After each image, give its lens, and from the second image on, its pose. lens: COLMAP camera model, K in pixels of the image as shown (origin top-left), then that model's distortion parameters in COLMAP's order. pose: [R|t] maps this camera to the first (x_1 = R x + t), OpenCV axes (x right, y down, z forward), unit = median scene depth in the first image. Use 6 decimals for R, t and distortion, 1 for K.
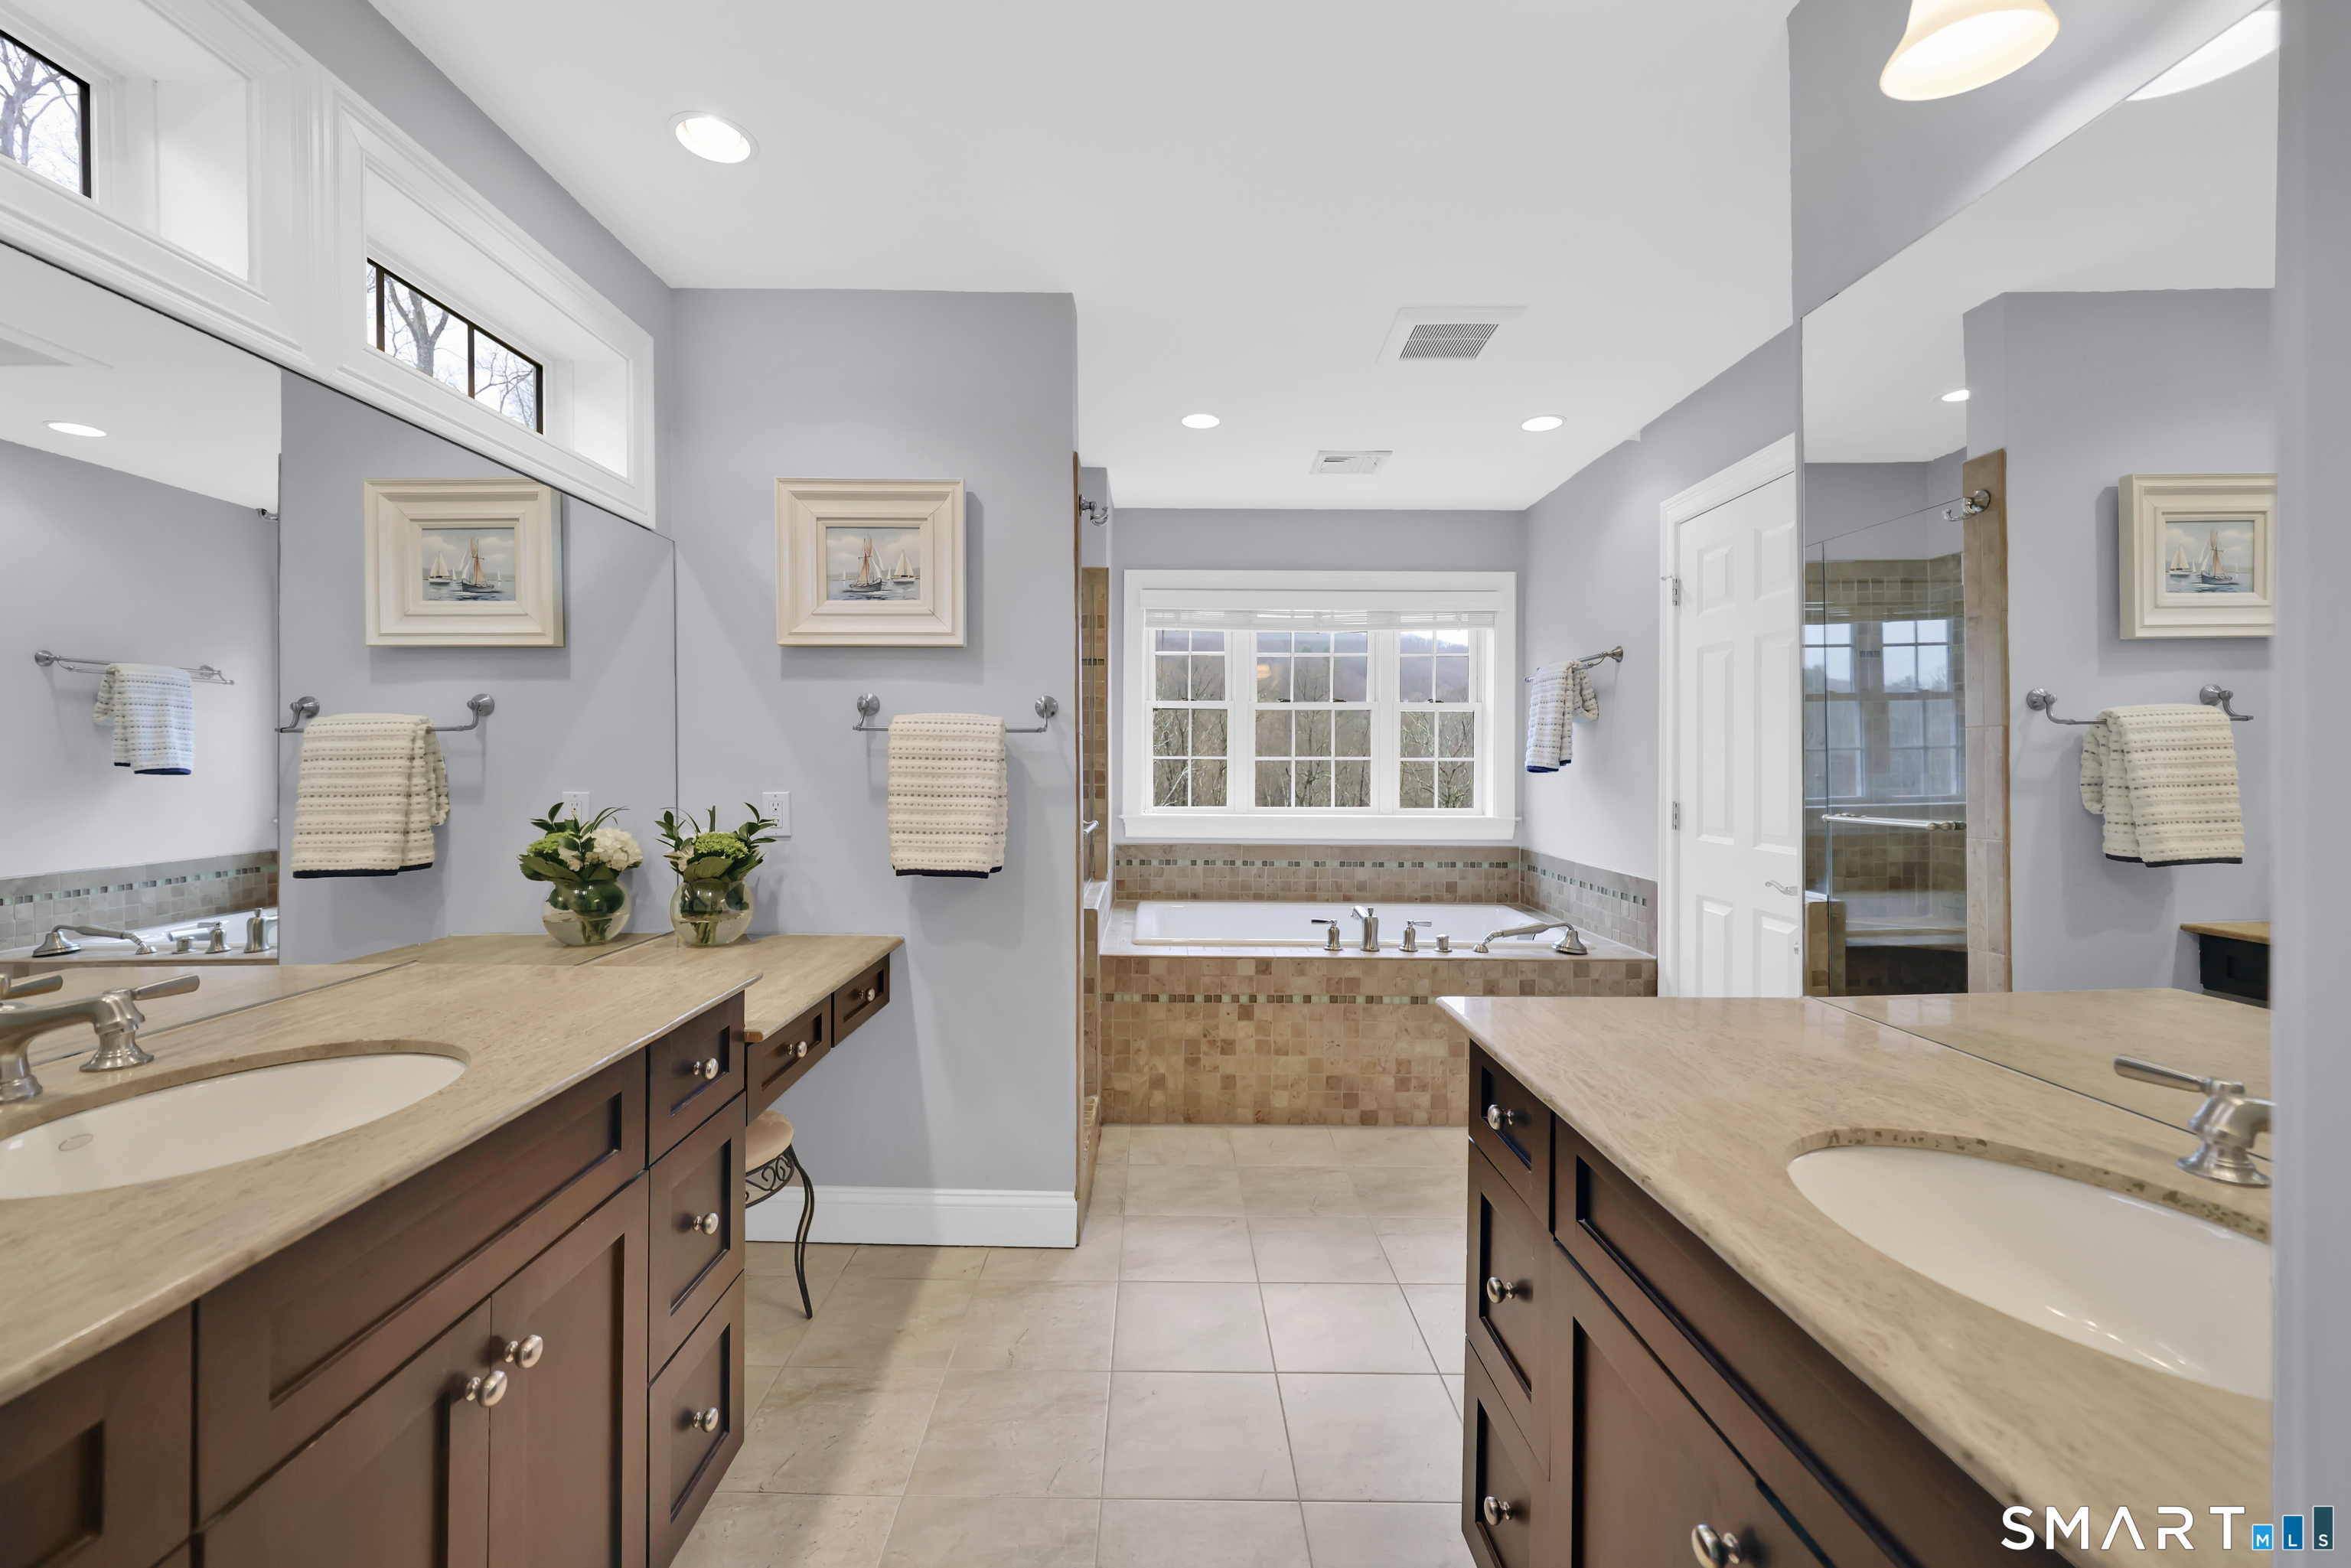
lens RADIAL K [[1001.6, 0, 1169.1], [0, 1001.6, 777.9], [0, 0, 1]] dist [0.002340, 0.000720]
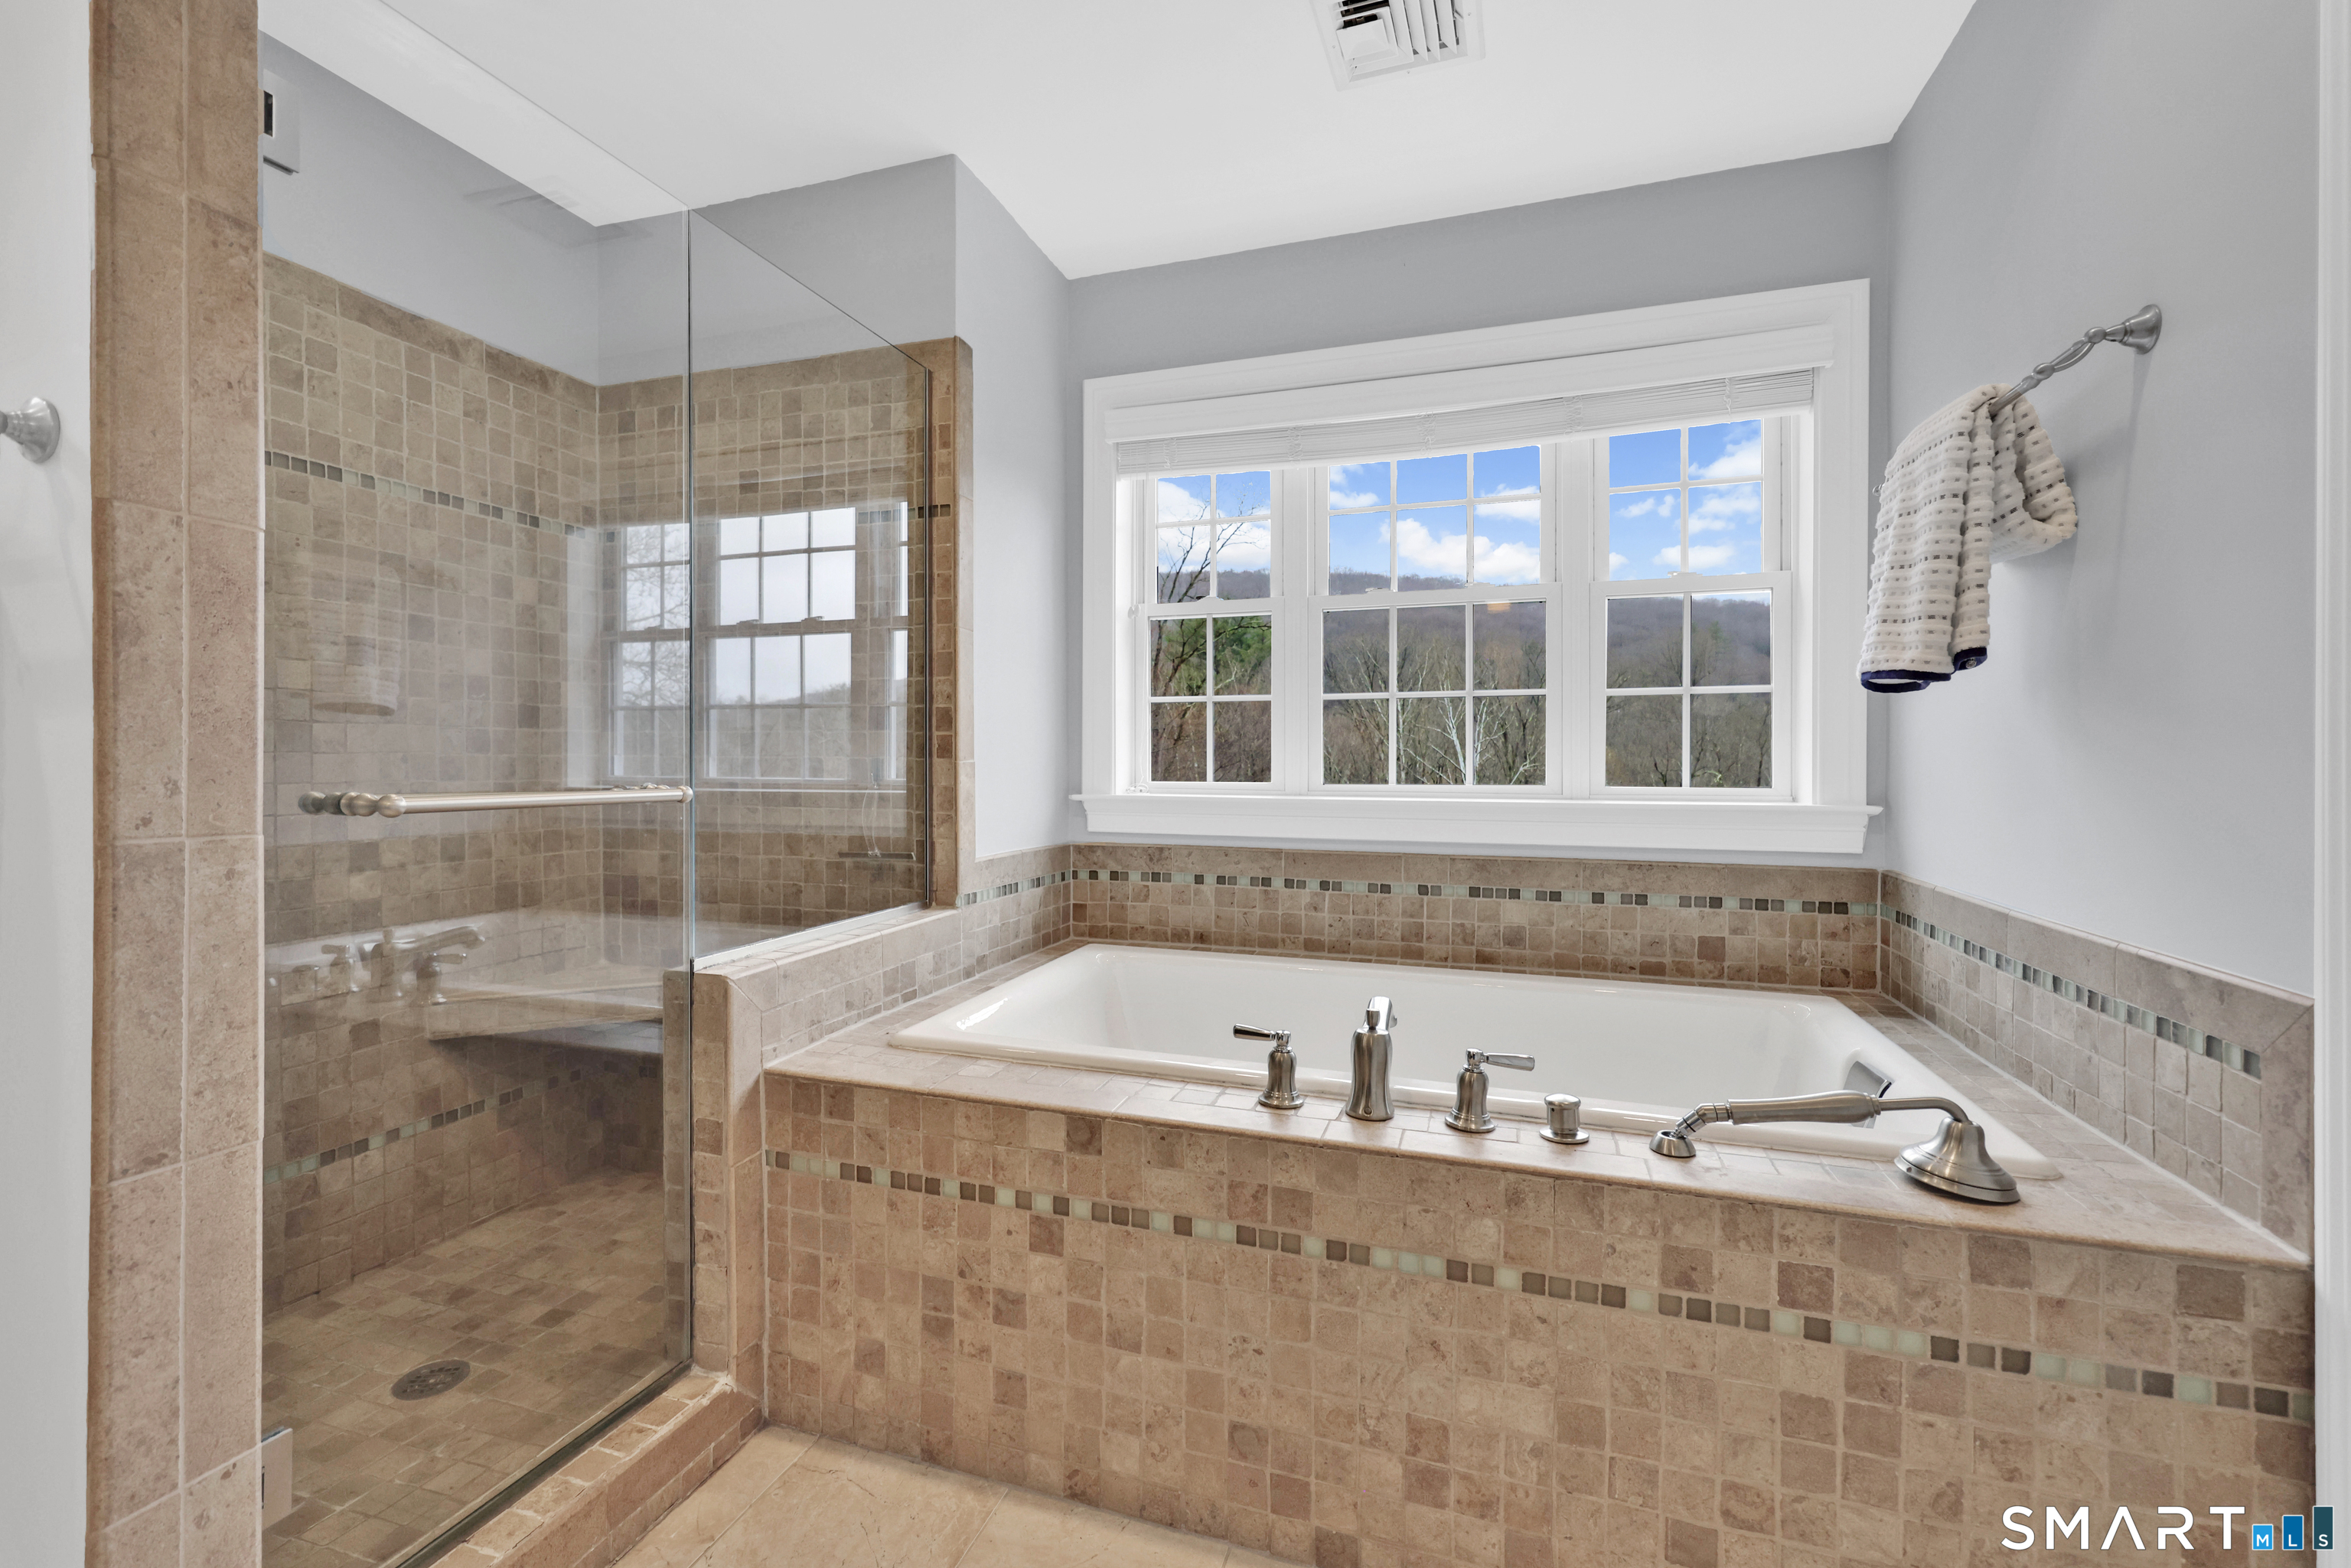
lens RADIAL K [[1001.6, 0, 1173.2], [0, 1001.6, 773.2], [0, 0, 1]] dist [0.002340, 0.000720]
pose [[0.937449, -0.000813, -0.348122, 0.269736], [-0.001556, 0.999977, -0.006526, 0.035990], [0.348119, 0.006659, 0.937427, 0.592052]]
